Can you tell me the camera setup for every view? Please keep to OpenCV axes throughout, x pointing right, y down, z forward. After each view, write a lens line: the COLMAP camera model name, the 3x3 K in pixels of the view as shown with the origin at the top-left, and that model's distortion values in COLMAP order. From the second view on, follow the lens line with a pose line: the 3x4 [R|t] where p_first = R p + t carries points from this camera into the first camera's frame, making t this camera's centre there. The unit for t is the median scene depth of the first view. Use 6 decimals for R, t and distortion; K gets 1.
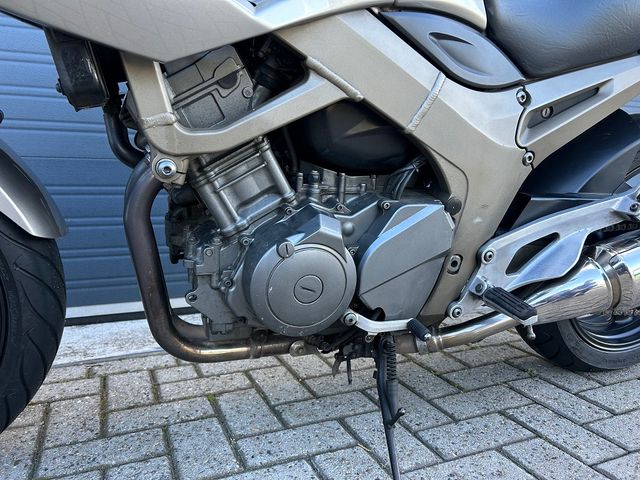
lens RADIAL K [[486.4, 0, 320.0], [0, 486.4, 240.0], [0, 0, 1]] dist [0.049558, -0.071624]
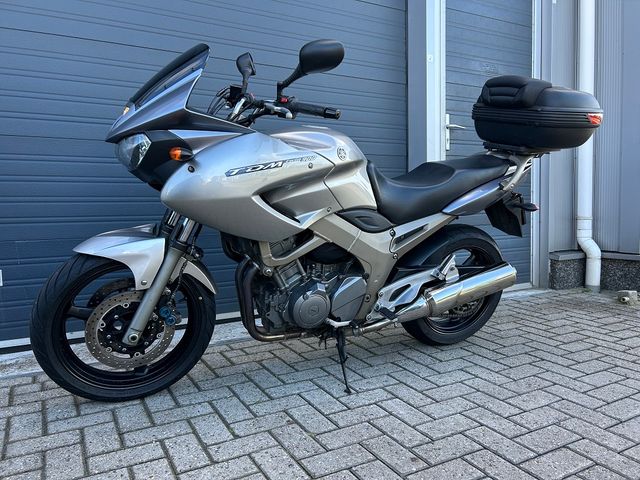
lens RADIAL K [[486.4, 0, 320.0], [0, 486.4, 240.0], [0, 0, 1]] dist [0.049558, -0.071624]
pose [[0.994118, -0.010314, 0.107806, -0.232929], [0.012751, 0.999678, -0.021939, -0.197216], [-0.107545, 0.023184, 0.993930, -1.454018]]
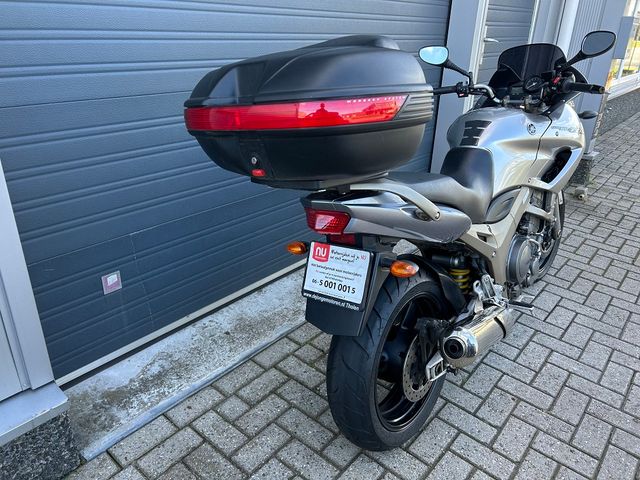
lens RADIAL K [[486.4, 0, 320.0], [0, 486.4, 240.0], [0, 0, 1]] dist [0.049558, -0.071624]
pose [[0.886771, -0.153126, 0.436107, -1.892783], [-0.002037, 0.942225, 0.334974, -1.011195], [-0.462204, -0.297934, 0.835226, -0.737281]]
